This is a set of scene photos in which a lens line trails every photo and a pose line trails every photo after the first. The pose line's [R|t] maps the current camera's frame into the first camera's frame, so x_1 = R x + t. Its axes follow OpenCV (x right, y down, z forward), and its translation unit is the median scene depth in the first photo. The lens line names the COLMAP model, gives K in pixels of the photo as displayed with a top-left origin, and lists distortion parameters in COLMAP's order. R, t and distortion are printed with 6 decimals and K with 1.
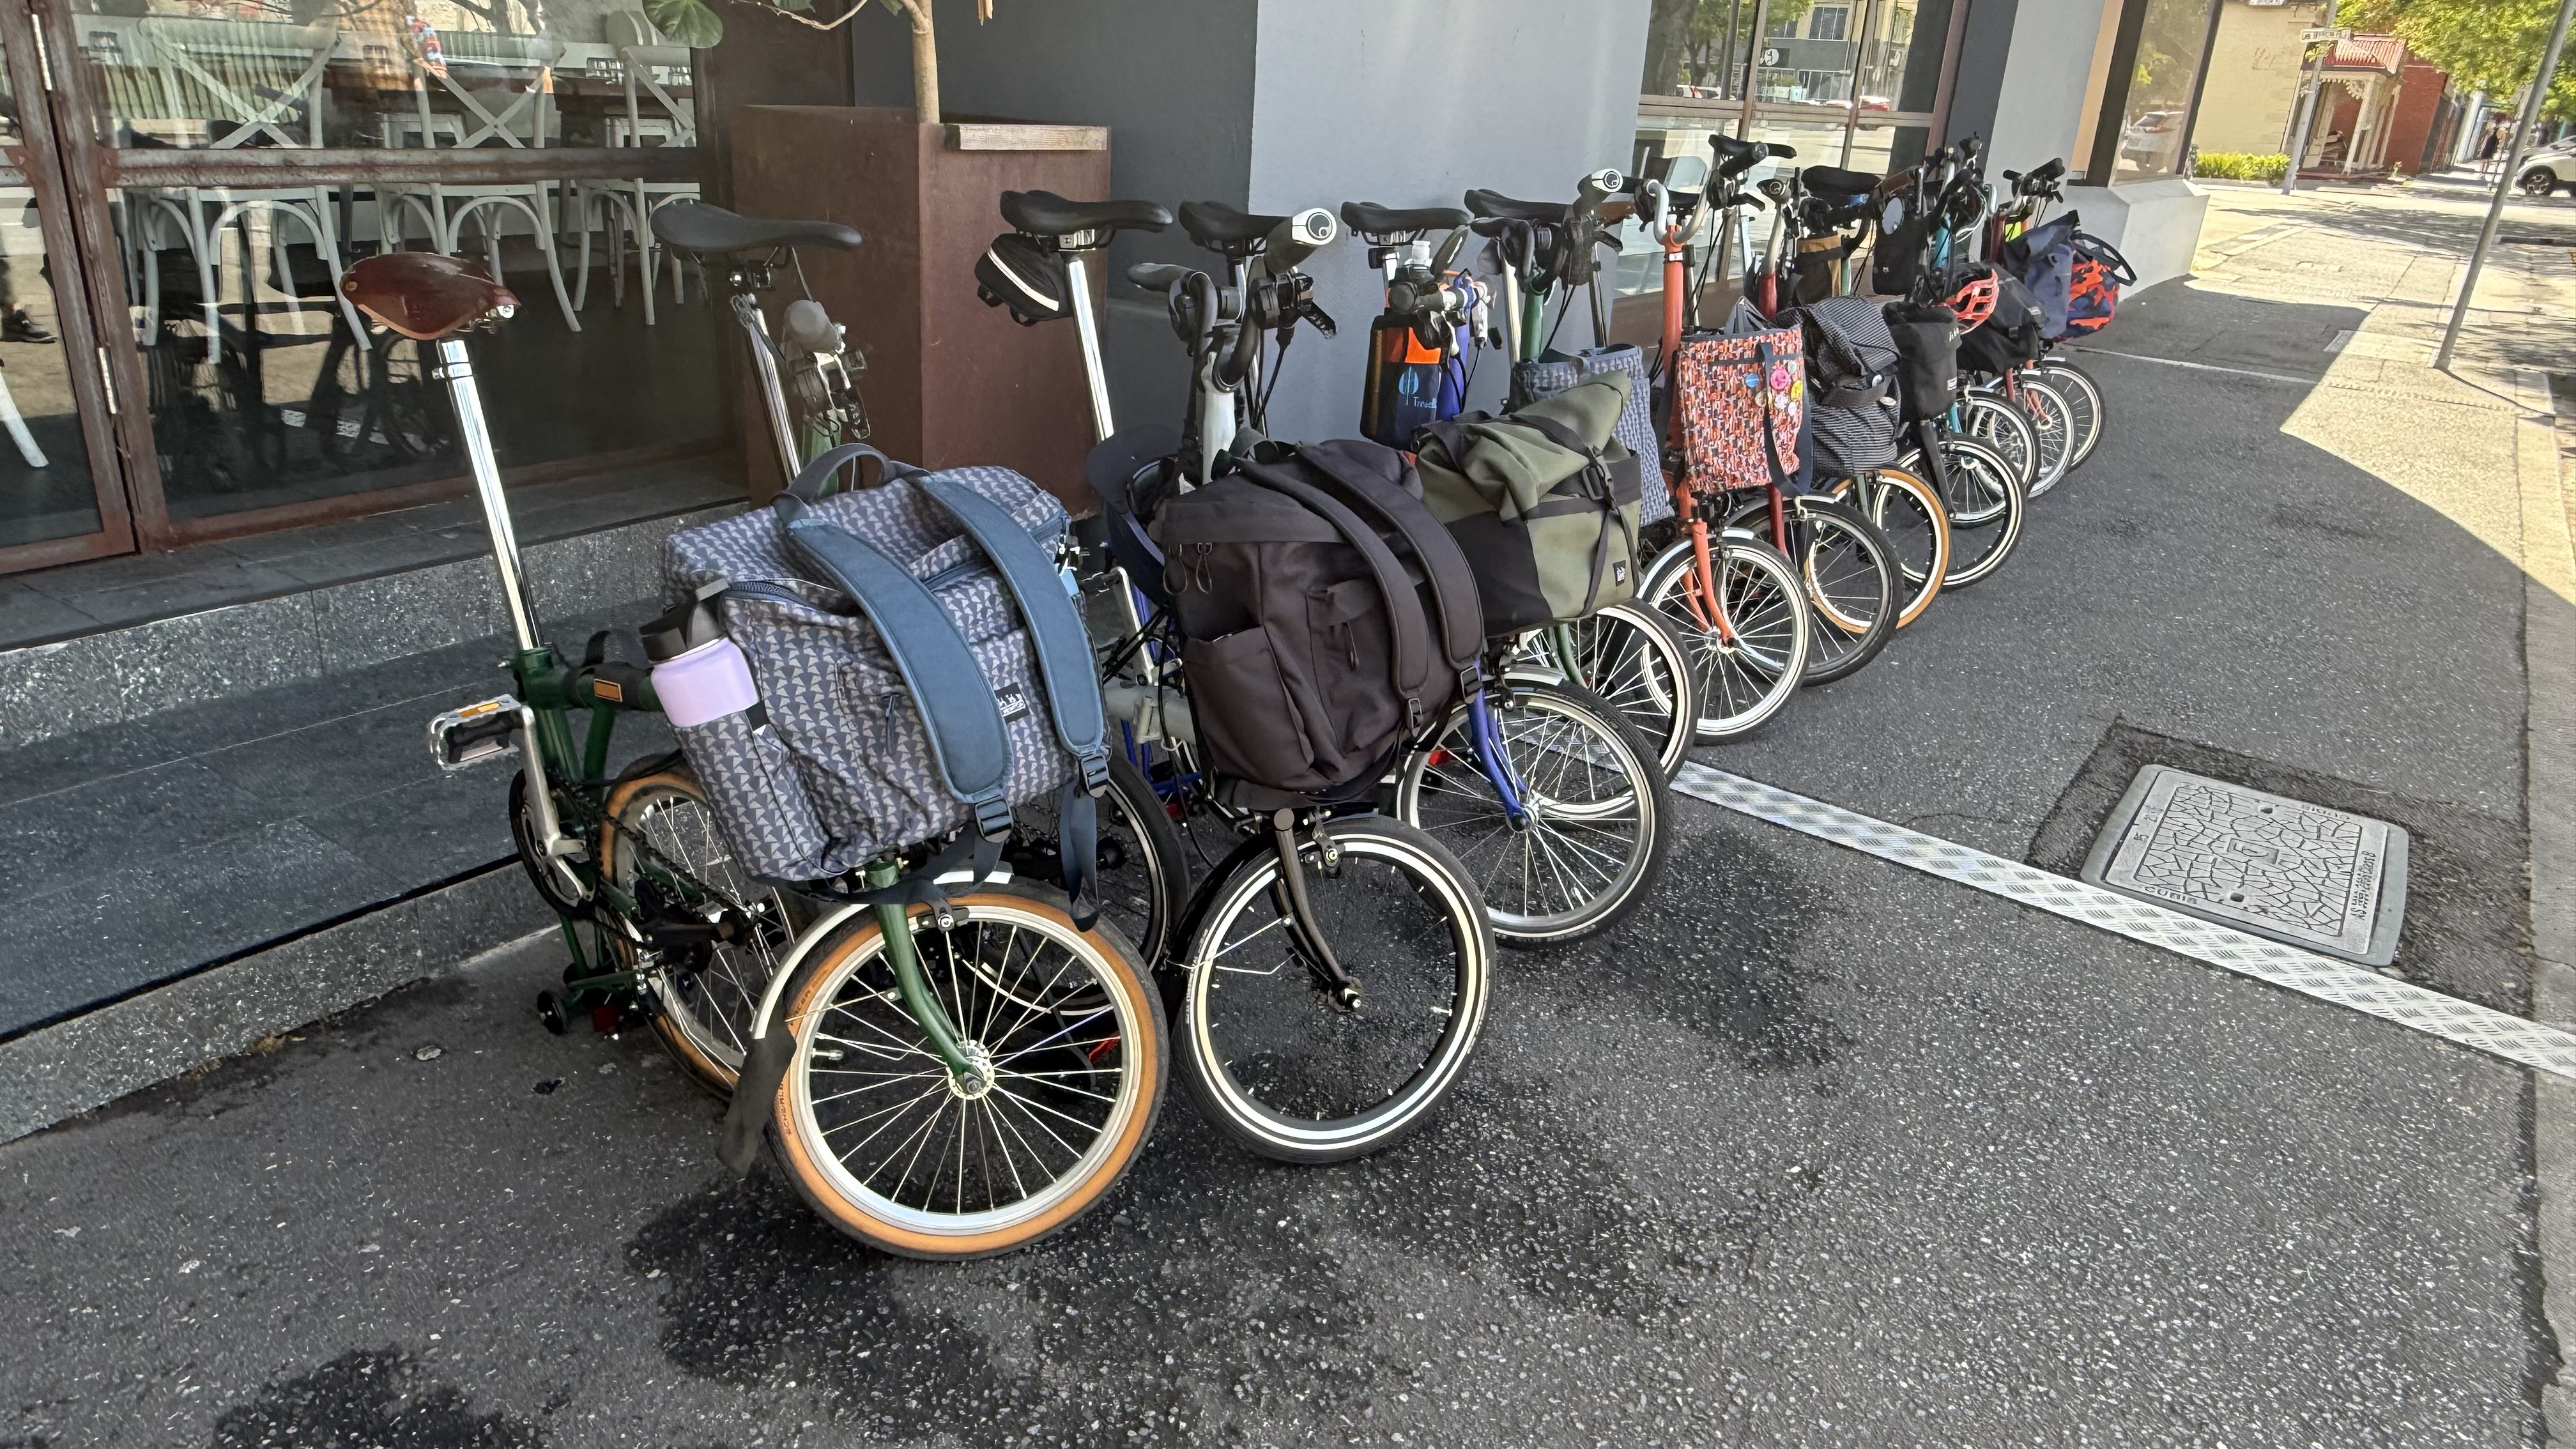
lens RADIAL K [[1629.6, 0, 1281.6], [0, 1629.6, 726.0], [0, 0, 1]] dist [0.002721, 0.001160]
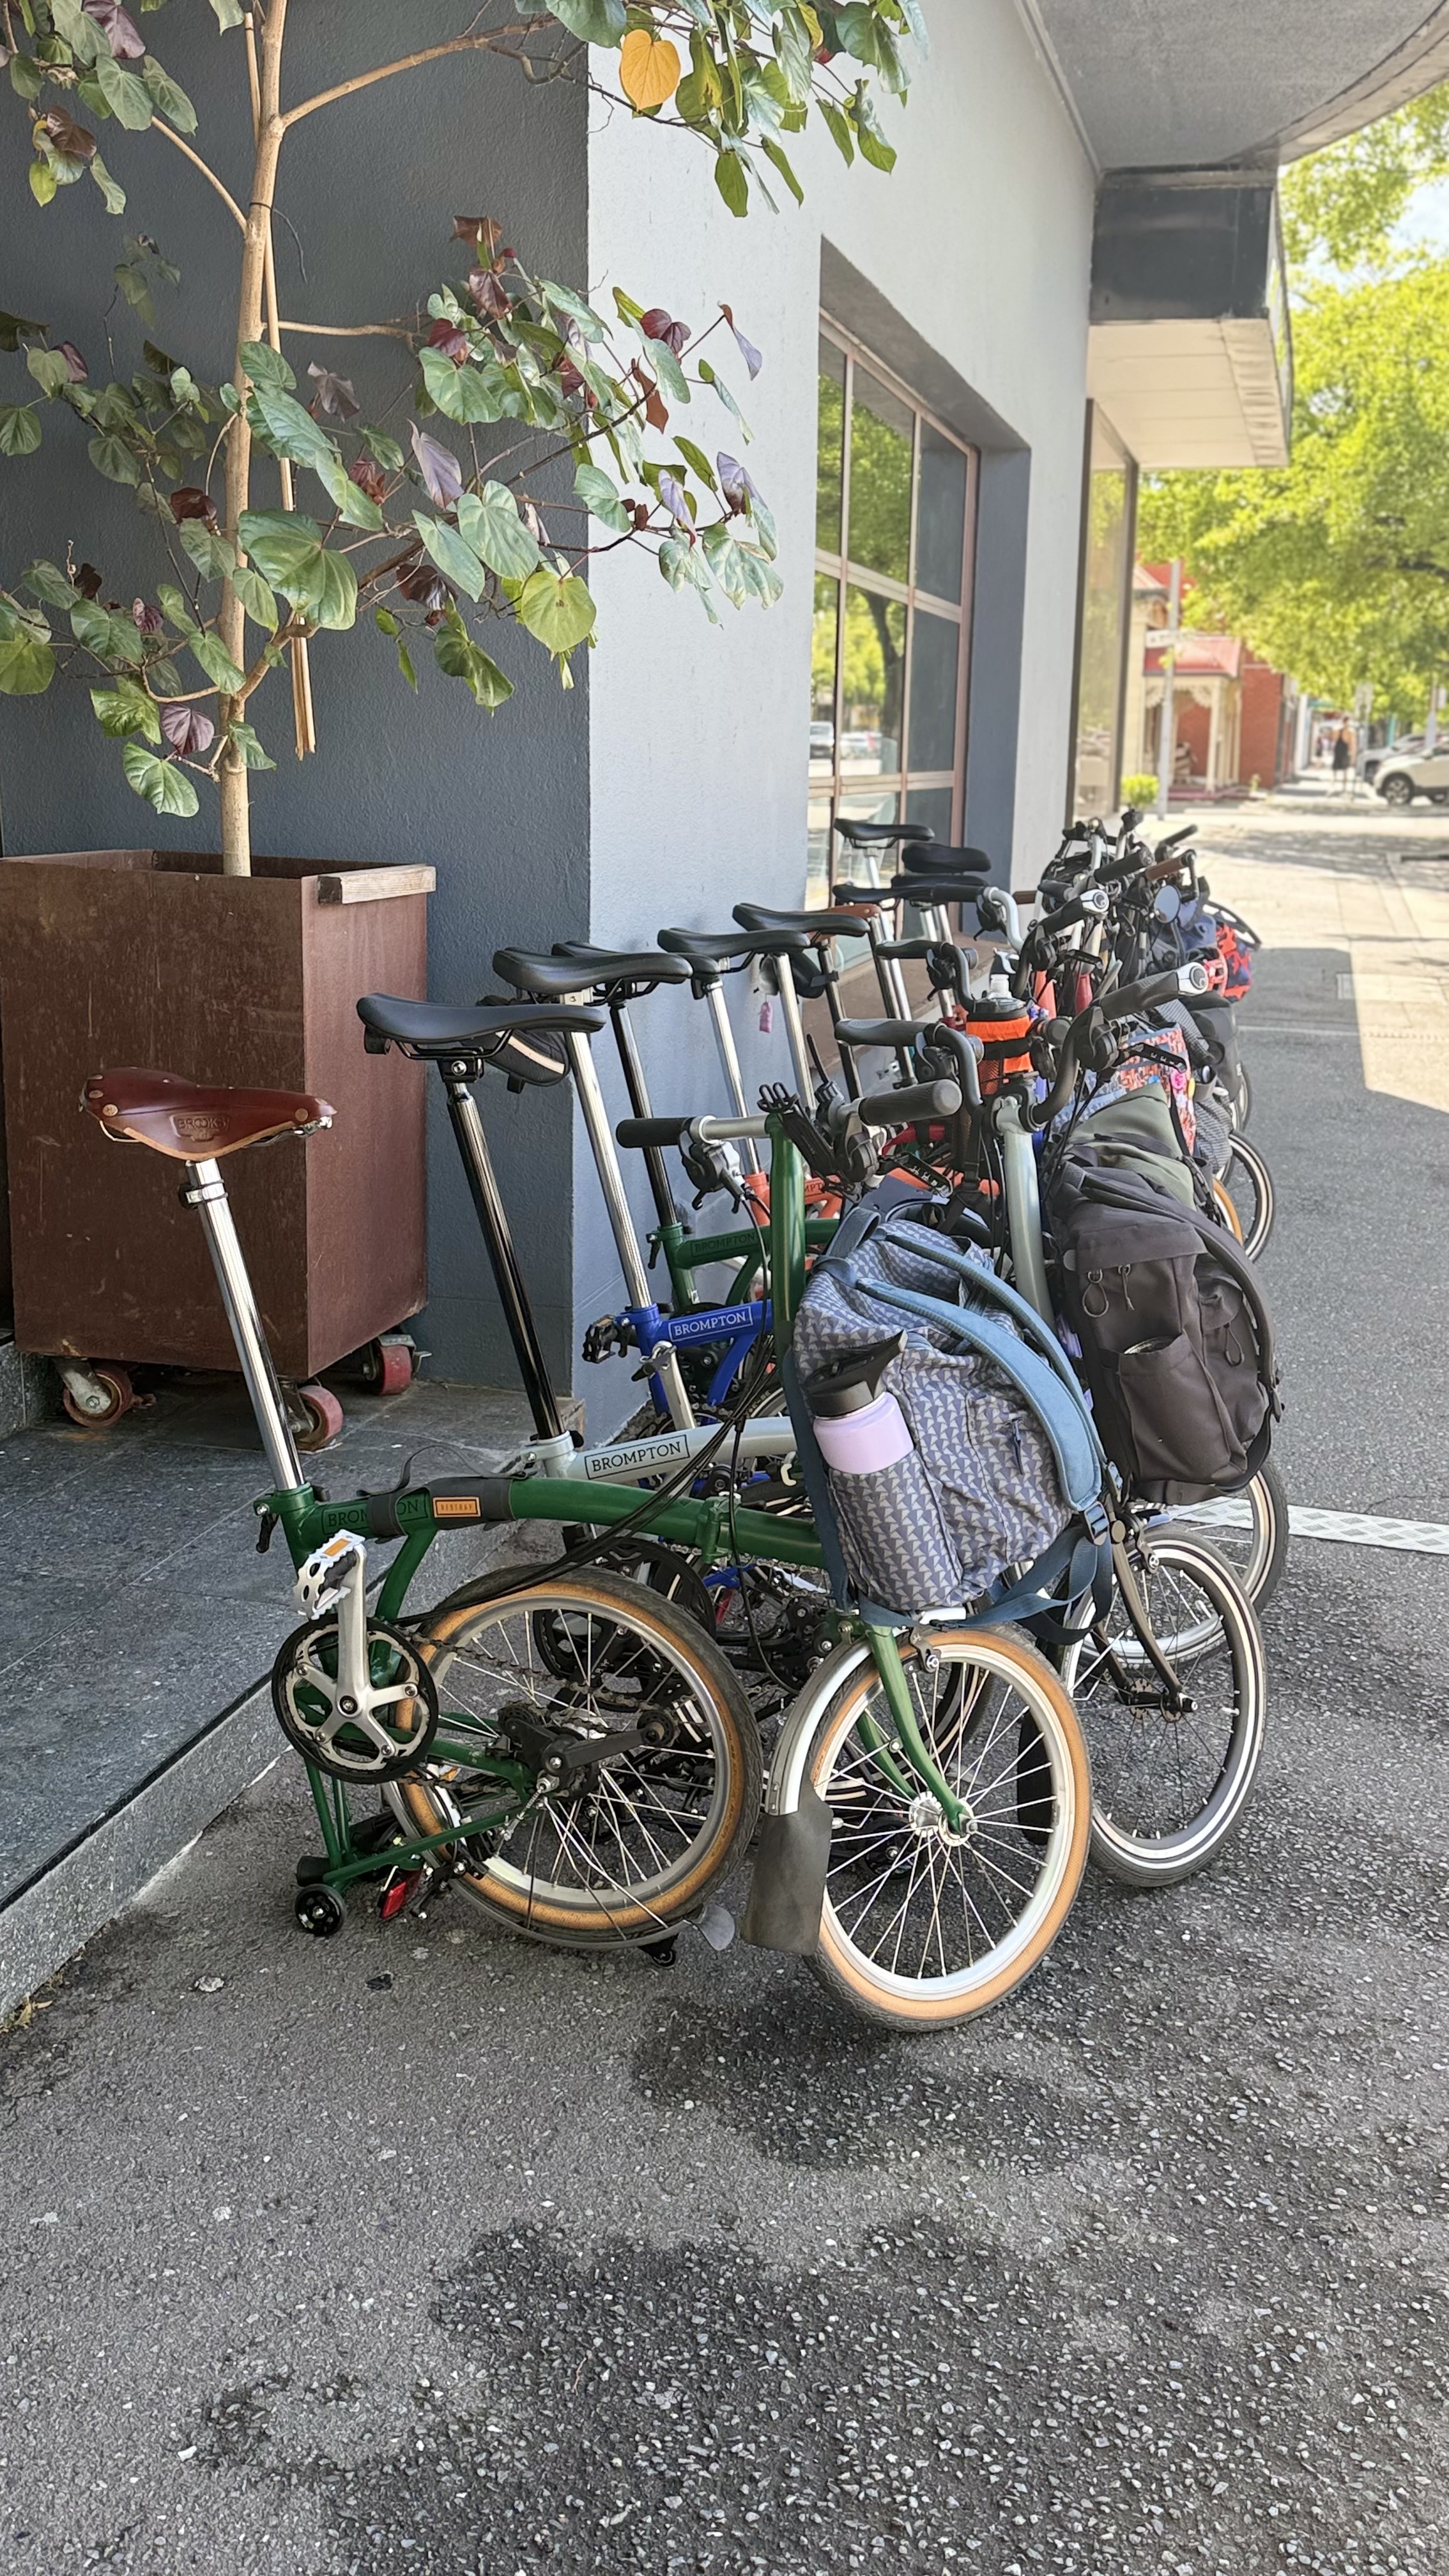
lens RADIAL K [[2324.3, 0, 728.5], [0, 2324.3, 1280.5], [0, 0, 1]] dist [0.130975, 0.000312]
pose [[0.928283, -0.116368, 0.353199, -0.471725], [0.163084, 0.980963, -0.105424, 0.010919], [-0.334207, 0.155464, 0.929589, -0.205246]]
